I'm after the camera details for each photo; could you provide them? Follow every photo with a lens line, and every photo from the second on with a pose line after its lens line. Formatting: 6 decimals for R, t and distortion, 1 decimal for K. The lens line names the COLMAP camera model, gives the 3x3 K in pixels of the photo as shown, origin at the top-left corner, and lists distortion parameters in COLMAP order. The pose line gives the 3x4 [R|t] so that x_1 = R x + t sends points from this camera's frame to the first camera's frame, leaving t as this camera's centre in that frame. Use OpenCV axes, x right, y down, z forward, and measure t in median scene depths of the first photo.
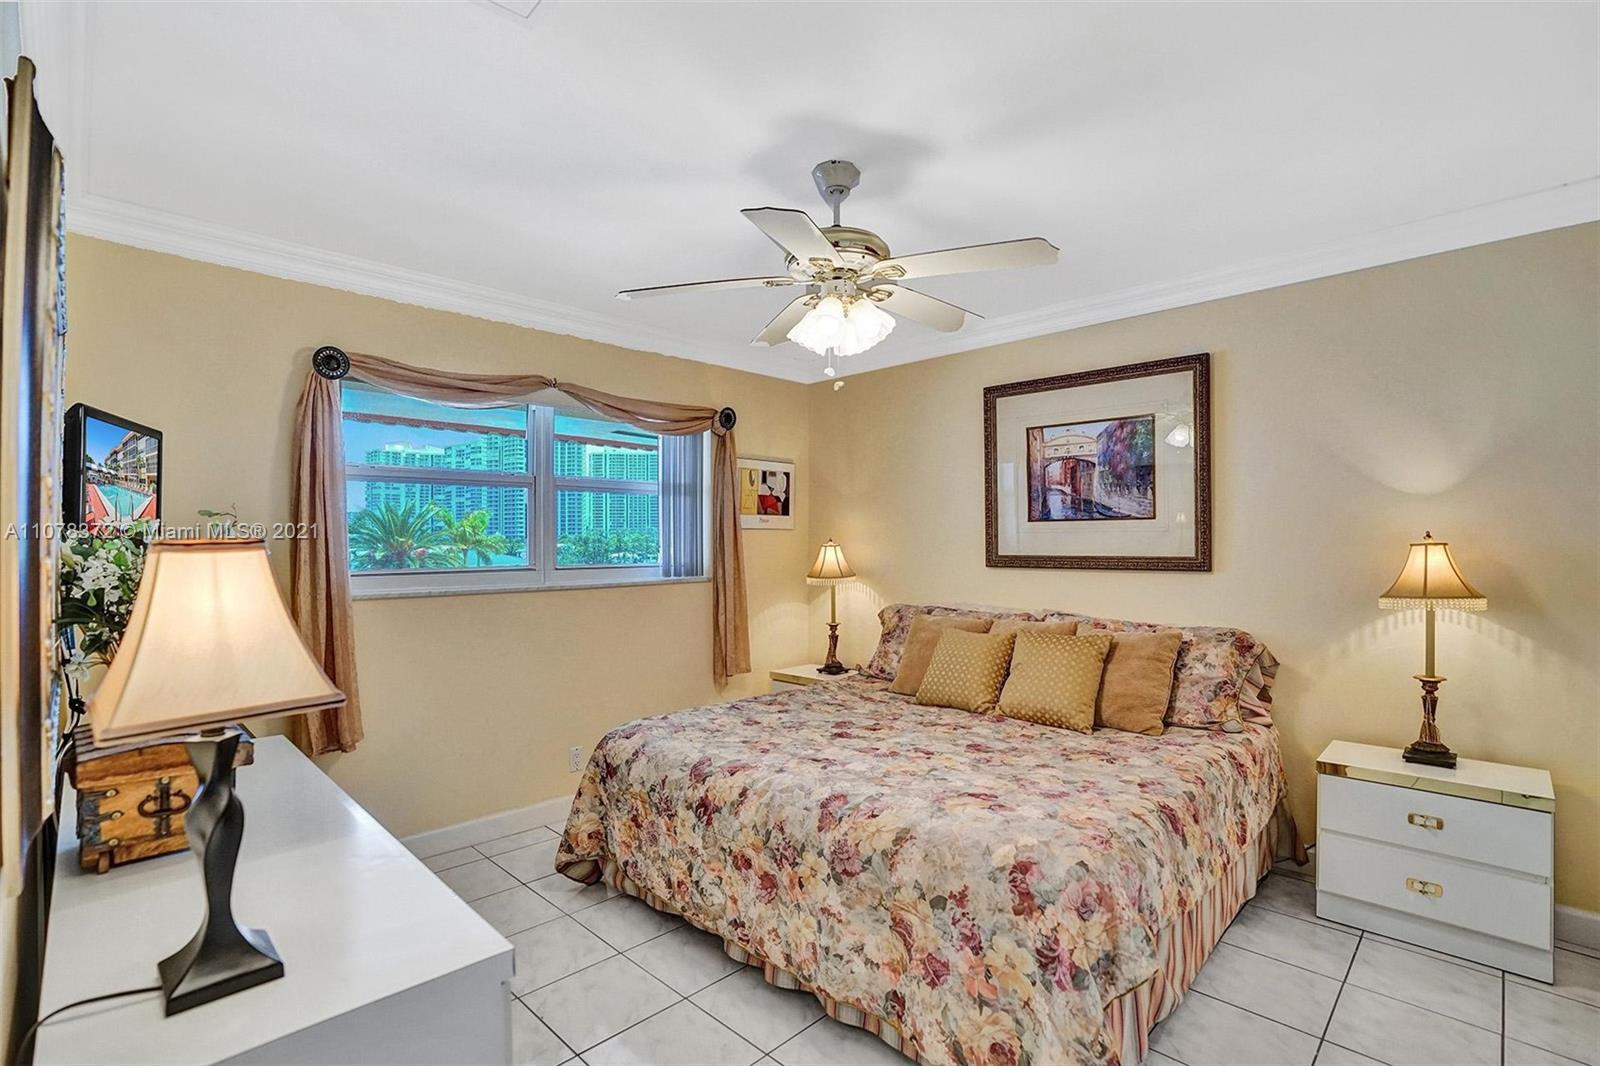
lens RADIAL K [[754.0, 0, 801.7], [0, 754.0, 533.5], [0, 0, 1]] dist [-0.038547, 0.006427]
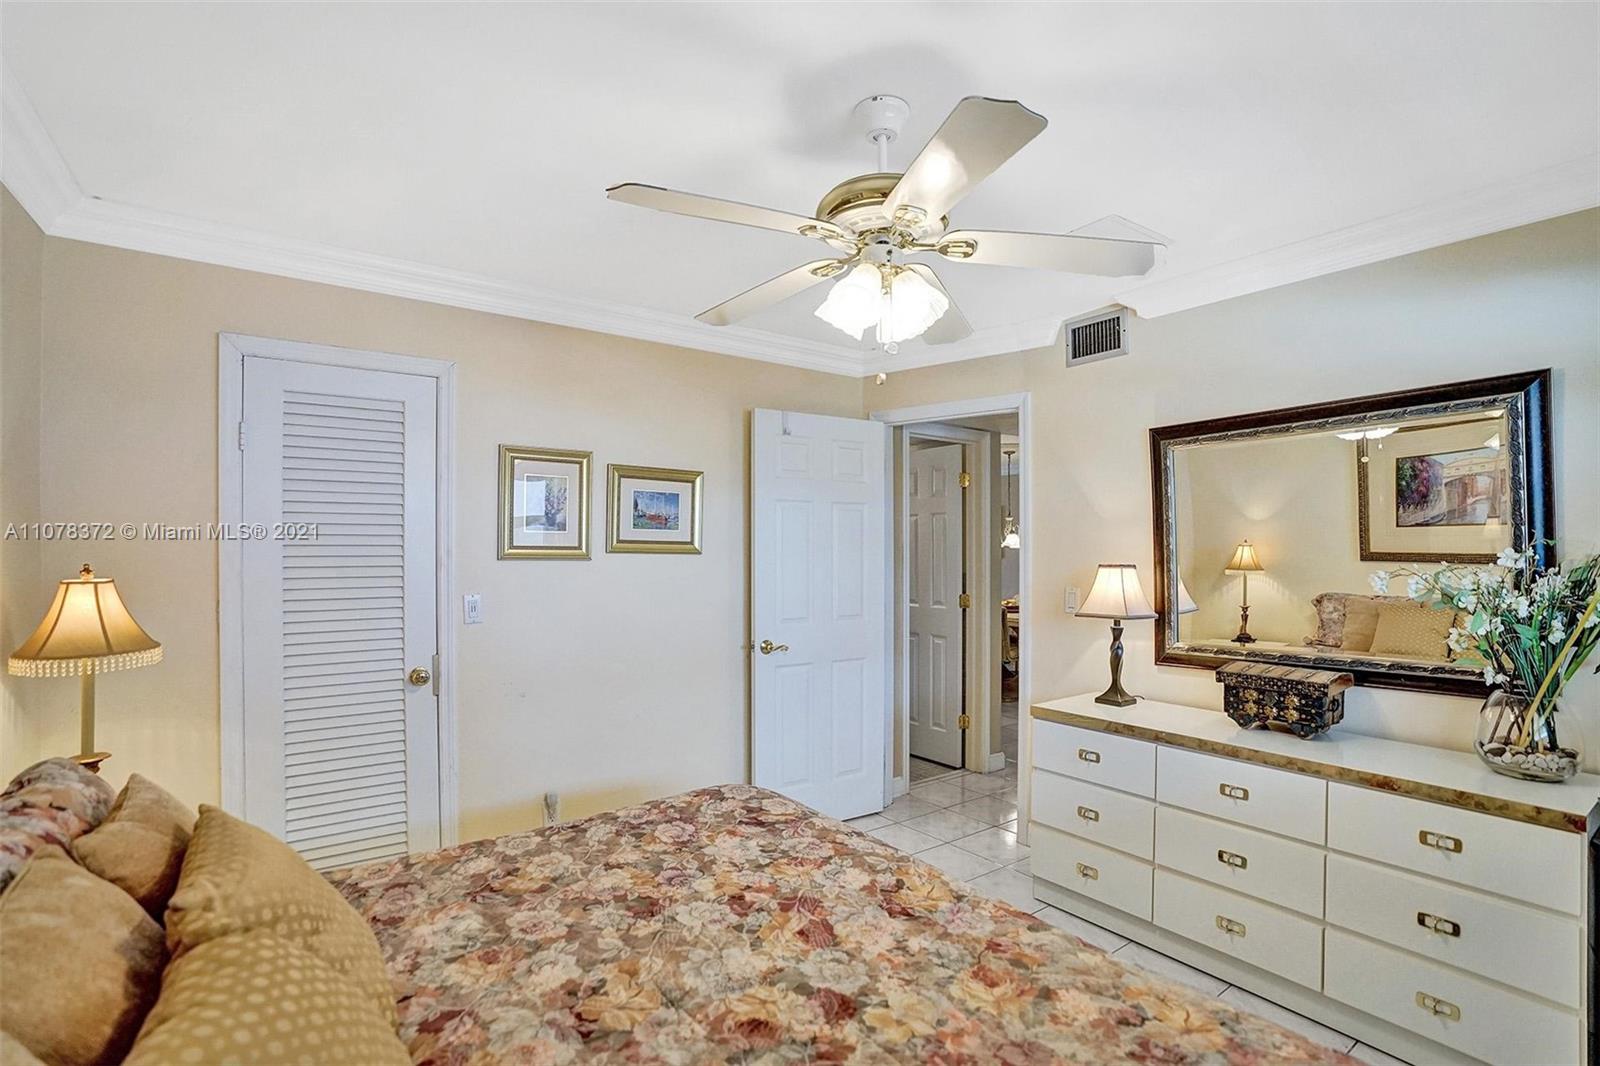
lens RADIAL K [[742.7, 0, 804.2], [0, 742.7, 543.8], [0, 0, 1]] dist [-0.032353, 0.000158]
pose [[-0.984834, 0.011679, 0.173103, -0.005630], [0.007461, 0.999660, -0.024999, -0.003033], [-0.173336, -0.023328, -0.984586, 1.520253]]
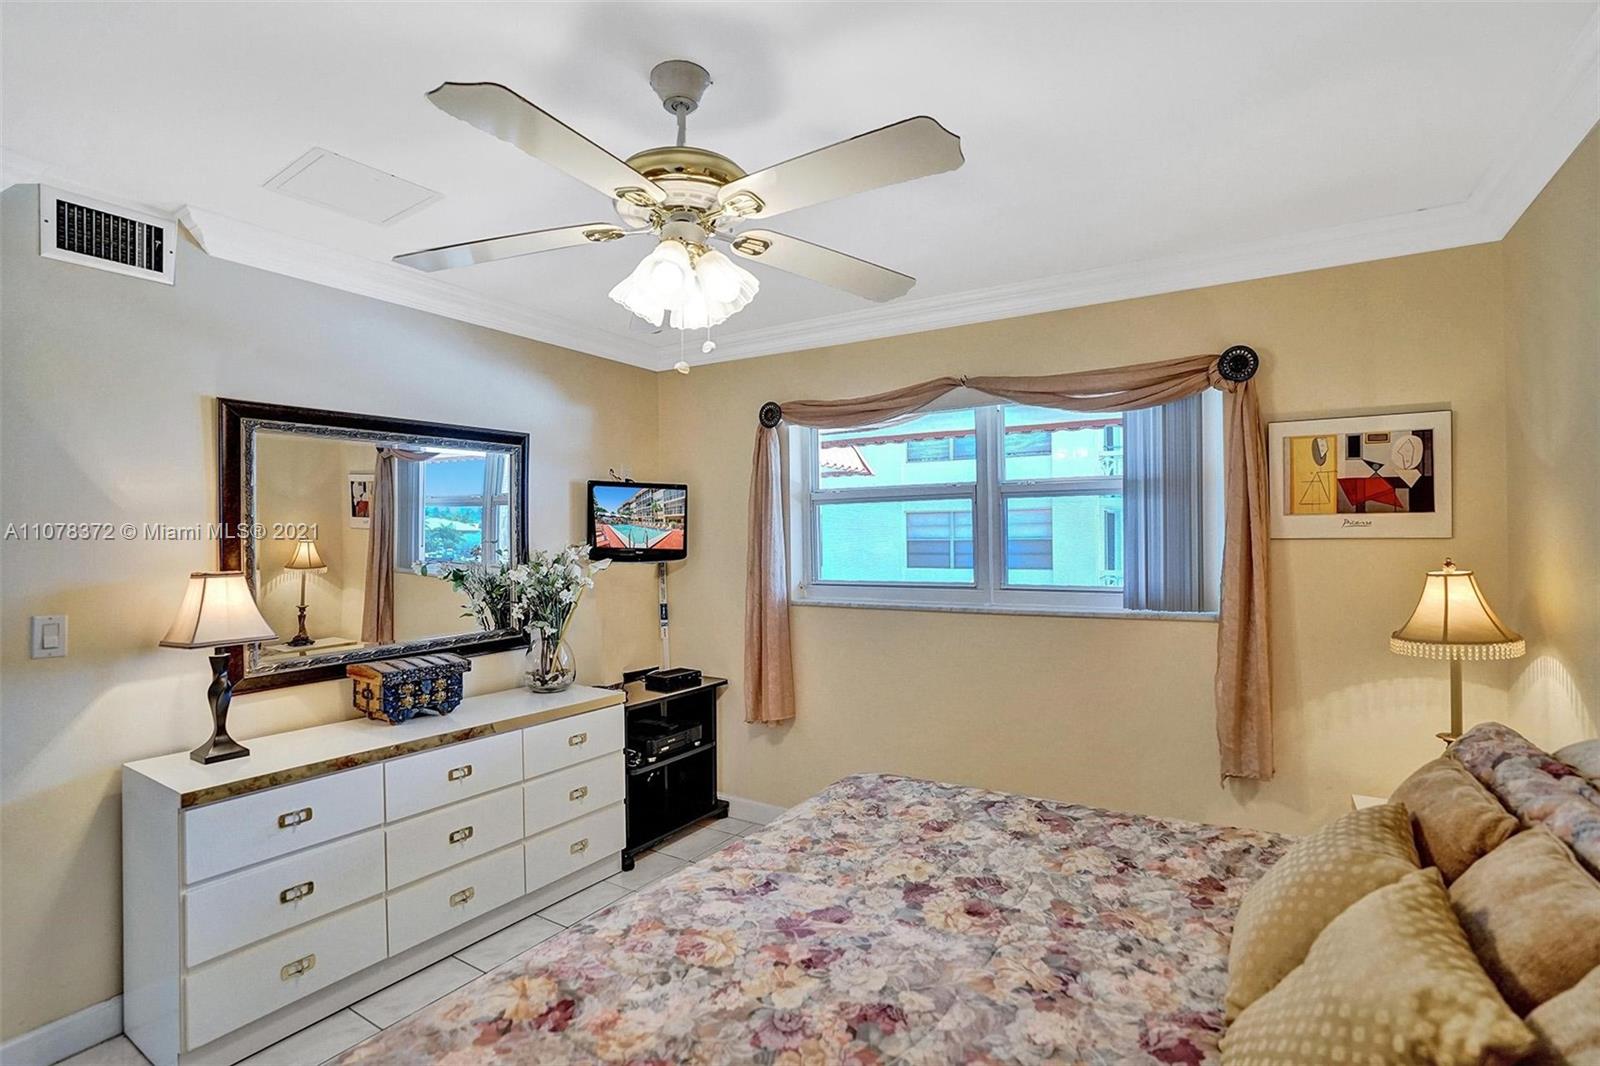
lens RADIAL K [[754.0, 0, 798.2], [0, 754.0, 529.2], [0, 0, 1]] dist [-0.038547, 0.006427]
pose [[0.212059, -0.011294, -0.977192, 0.665605], [0.015916, 0.999841, -0.008102, -0.026293], [0.977127, -0.013835, 0.212205, 0.814351]]
